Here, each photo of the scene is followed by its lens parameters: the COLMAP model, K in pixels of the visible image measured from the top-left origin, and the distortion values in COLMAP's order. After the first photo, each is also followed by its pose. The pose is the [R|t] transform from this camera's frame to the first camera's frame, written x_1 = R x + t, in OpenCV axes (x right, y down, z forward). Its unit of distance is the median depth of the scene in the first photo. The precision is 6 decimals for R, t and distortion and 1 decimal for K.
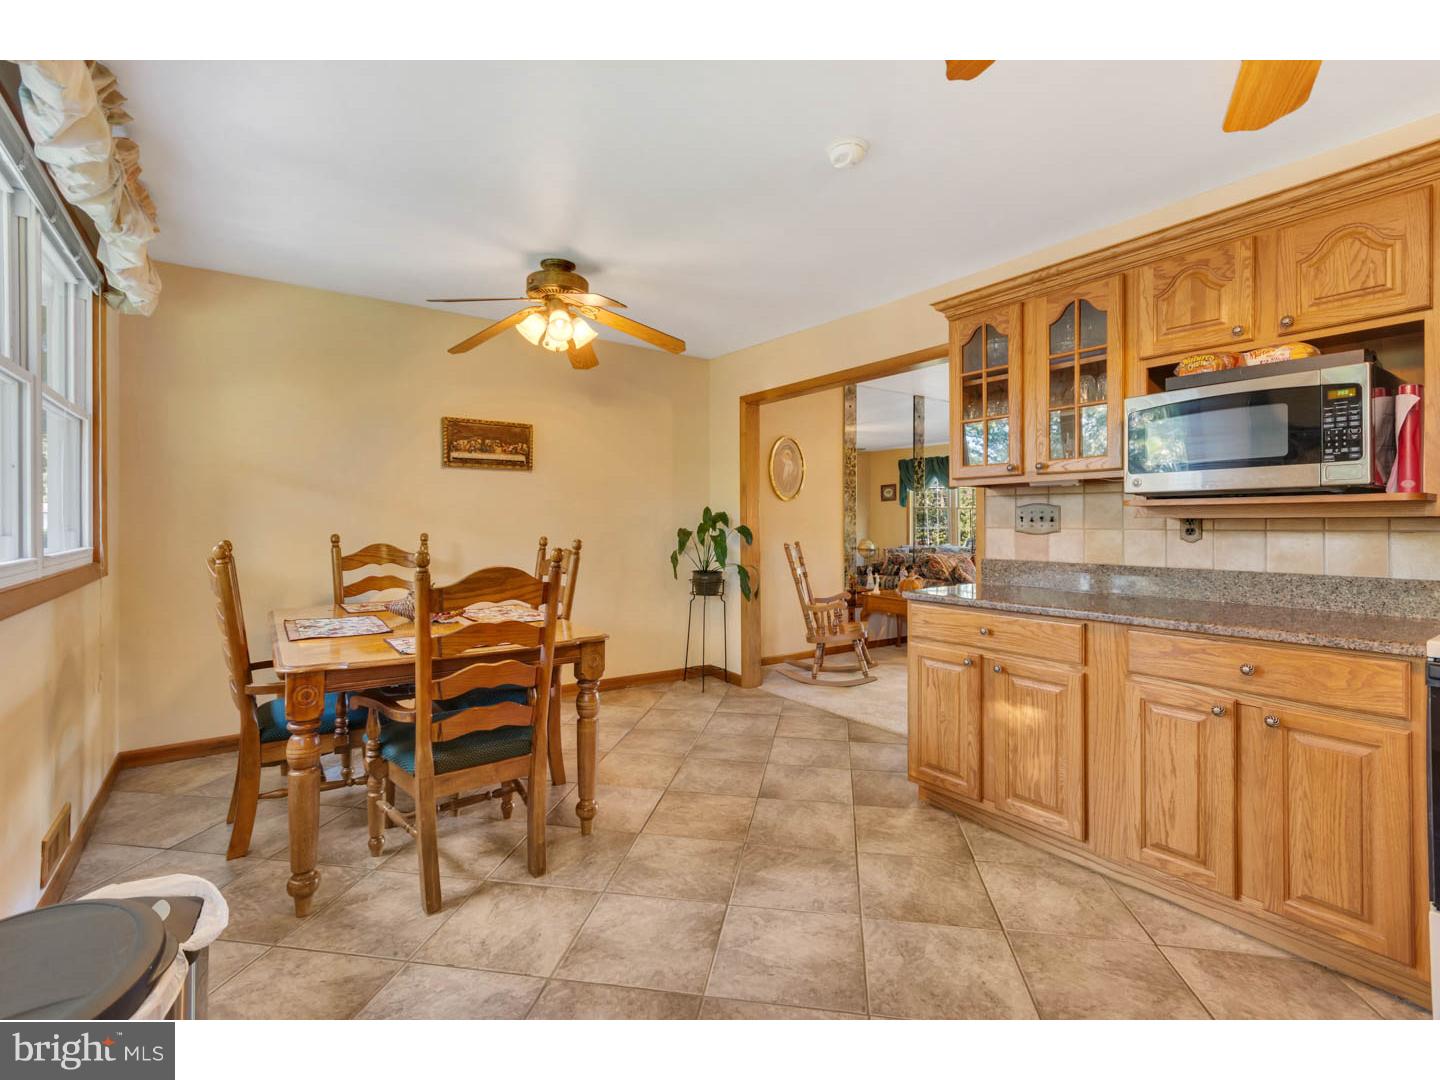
lens RADIAL K [[663.5, 0, 734.0], [0, 663.5, 528.5], [0, 0, 1]] dist [0.011238, 0.000269]
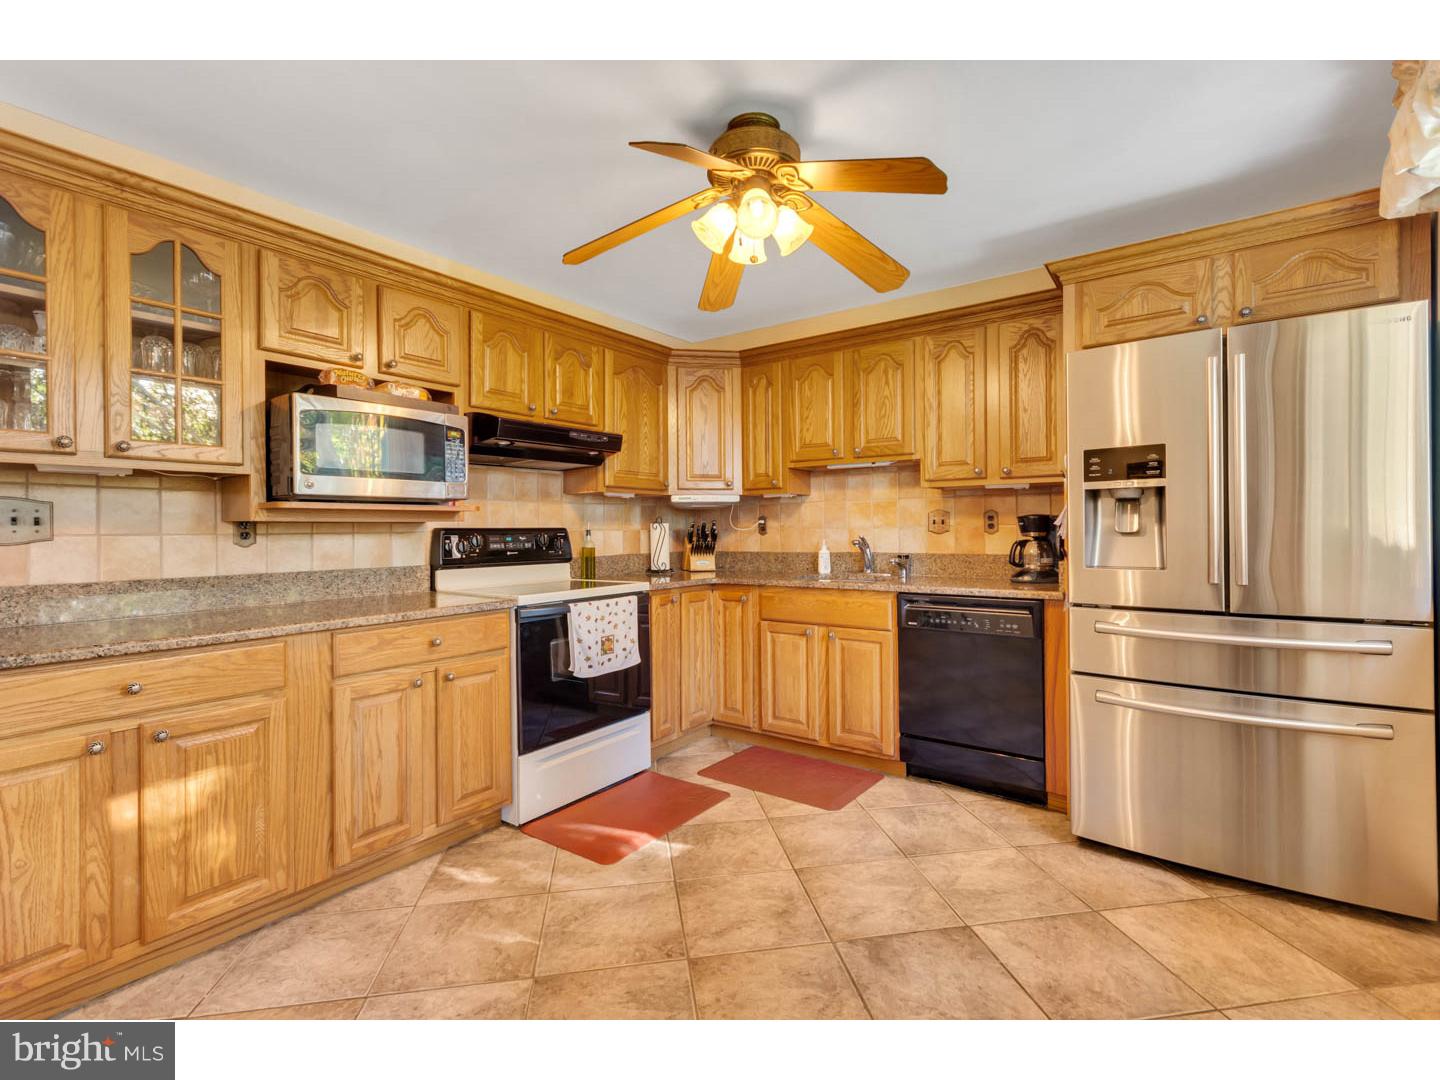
lens RADIAL K [[663.5, 0, 731.4], [0, 663.5, 530.8], [0, 0, 1]] dist [0.011238, 0.000269]
pose [[-0.305894, -0.003299, 0.952060, -0.446224], [0.013488, 0.999879, 0.007798, -0.000487], [-0.951970, 0.015227, -0.305813, 0.640100]]
